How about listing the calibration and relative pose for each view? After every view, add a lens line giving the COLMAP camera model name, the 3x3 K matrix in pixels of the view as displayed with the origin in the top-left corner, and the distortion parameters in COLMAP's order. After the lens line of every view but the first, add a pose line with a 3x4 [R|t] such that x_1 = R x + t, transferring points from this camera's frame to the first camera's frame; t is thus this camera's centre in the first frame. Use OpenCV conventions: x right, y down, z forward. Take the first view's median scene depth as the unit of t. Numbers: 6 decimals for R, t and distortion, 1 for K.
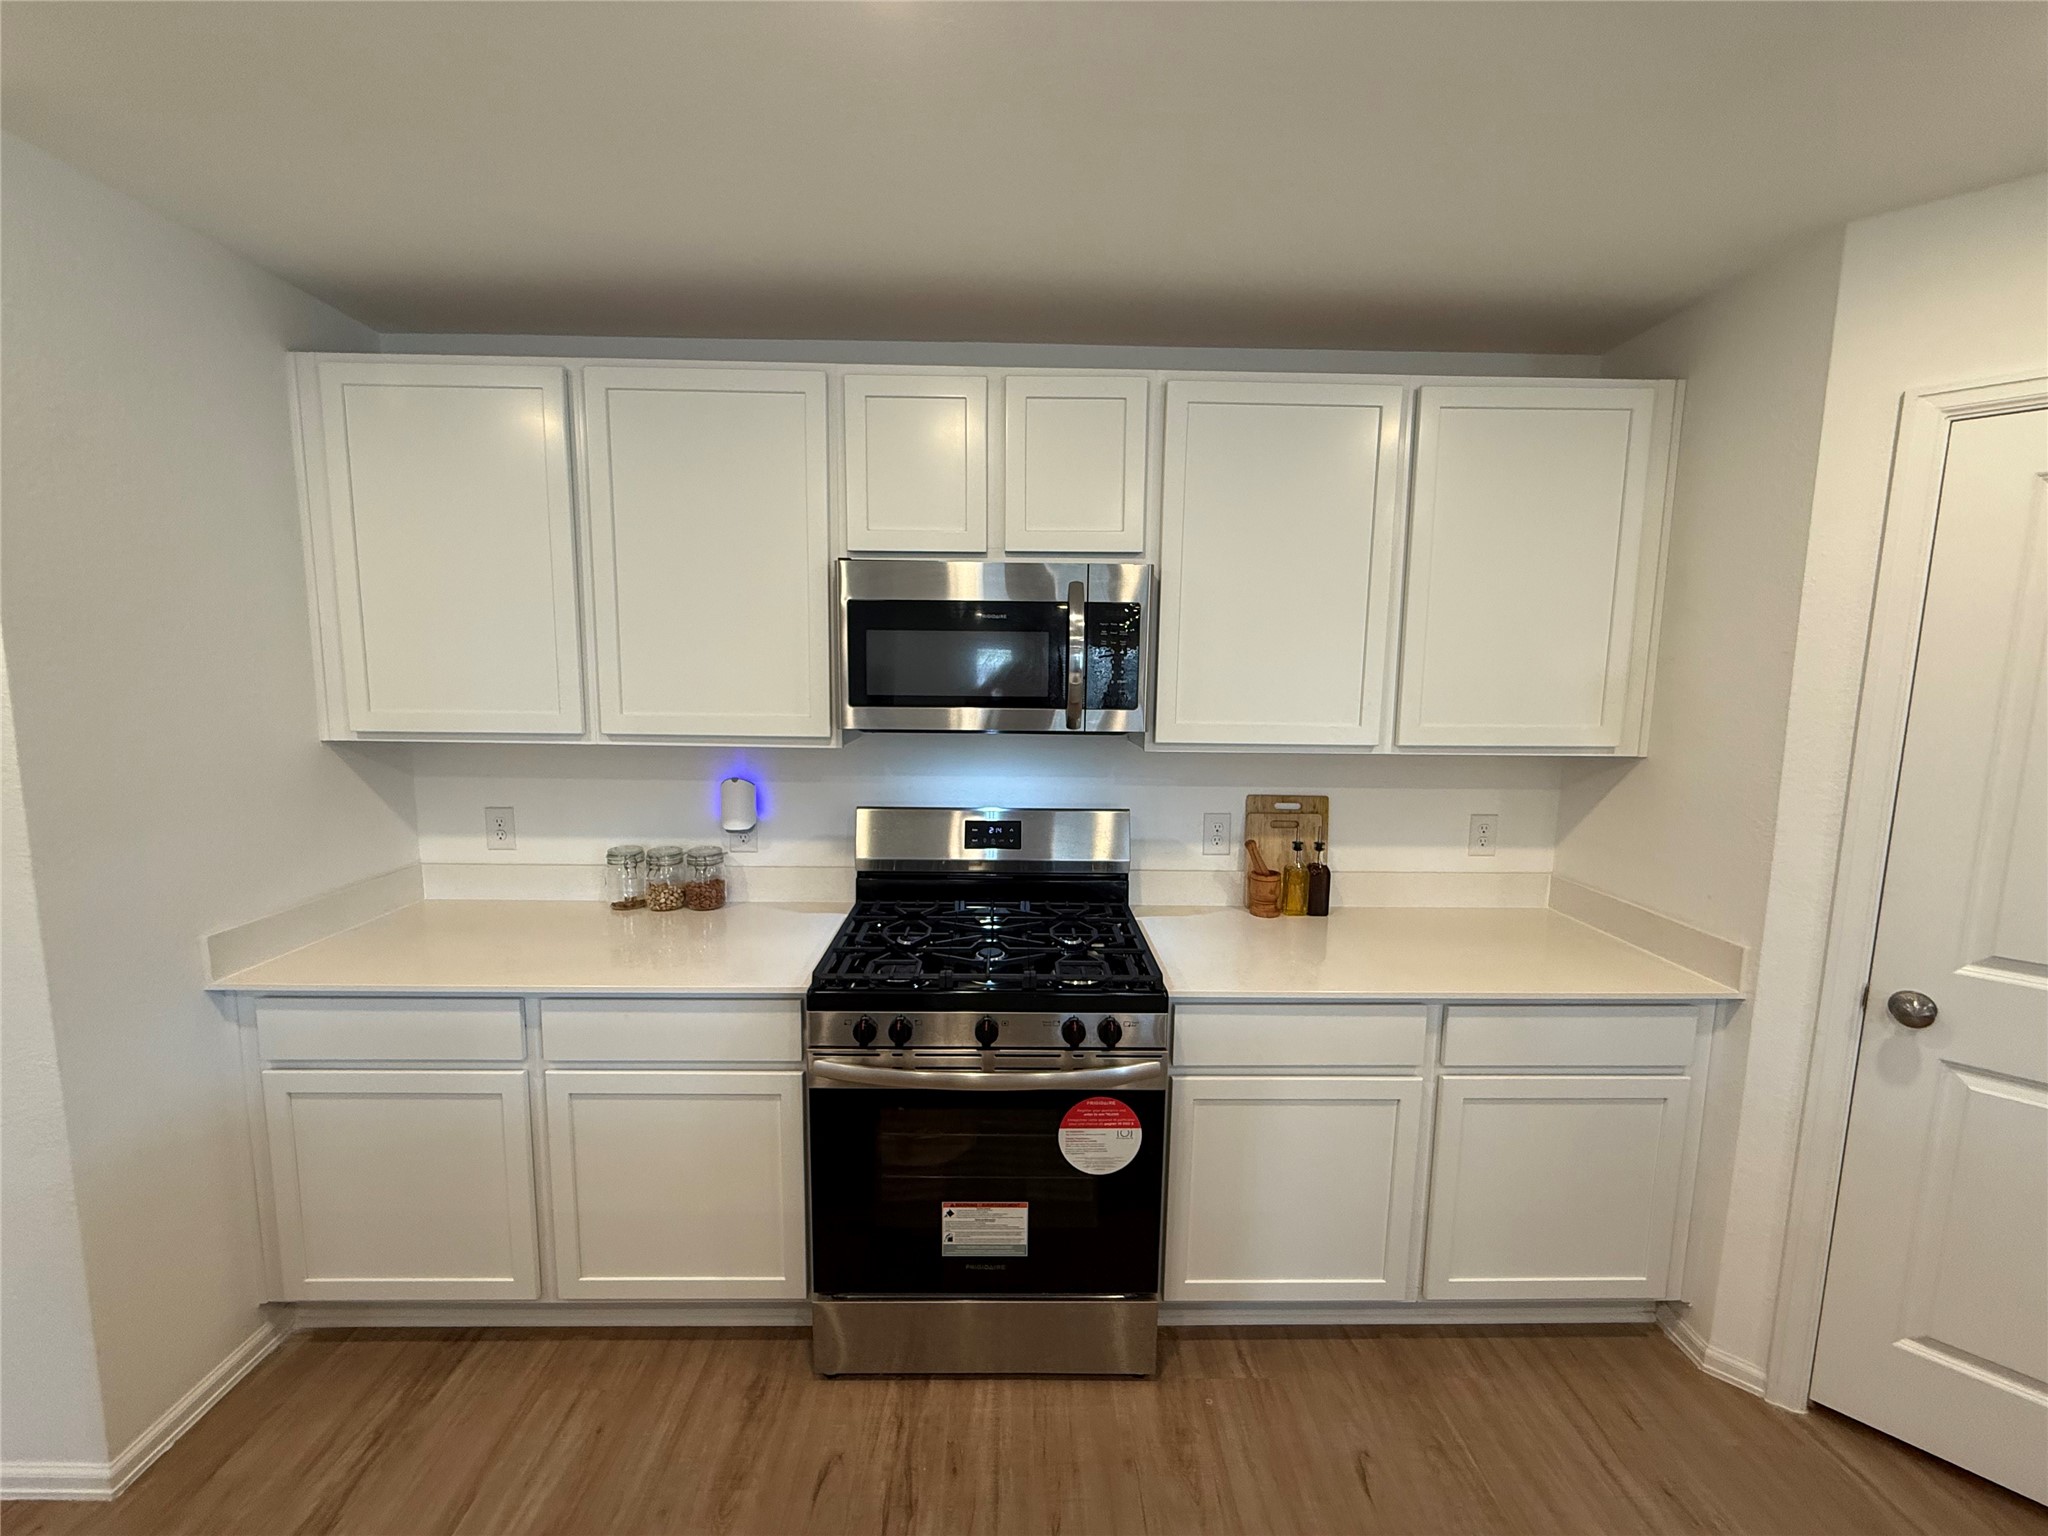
lens RADIAL K [[821.2, 0, 1012.5], [0, 821.2, 765.3], [0, 0, 1]] dist [-0.001374, -0.000025]
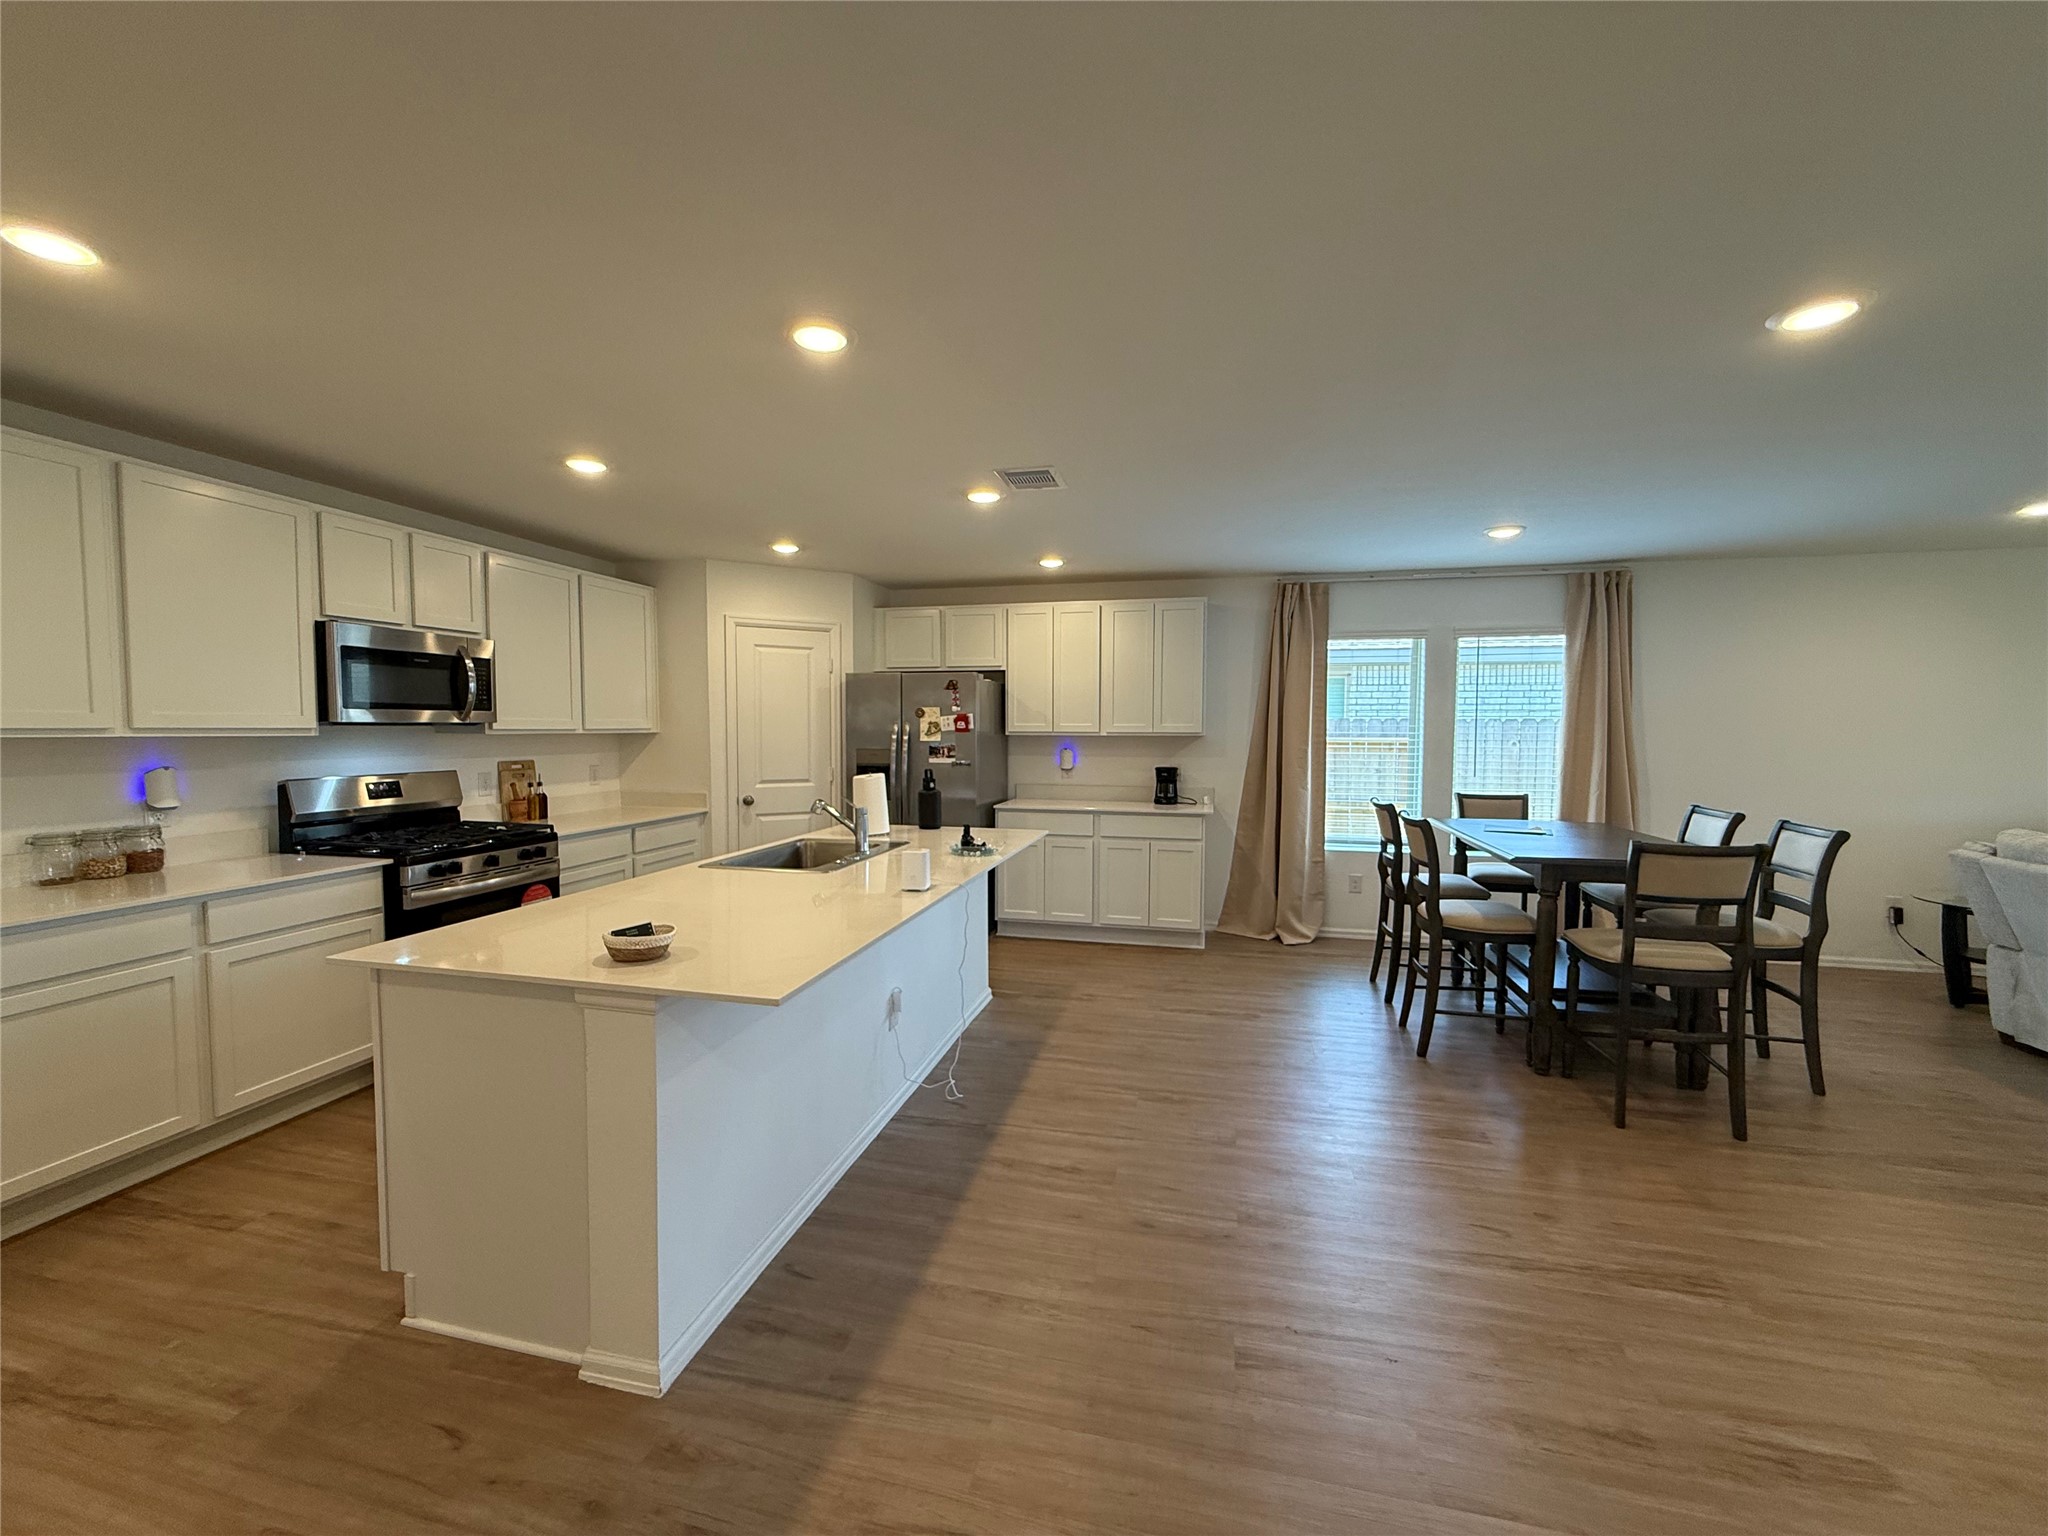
lens RADIAL K [[821.2, 0, 1023.9], [0, 821.2, 771.1], [0, 0, 1]] dist [-0.001374, -0.000025]
pose [[0.244059, -0.063423, 0.967684, -1.432471], [0.110423, 0.993187, 0.037245, 0.139750], [-0.963453, 0.097765, 0.249400, -0.712573]]
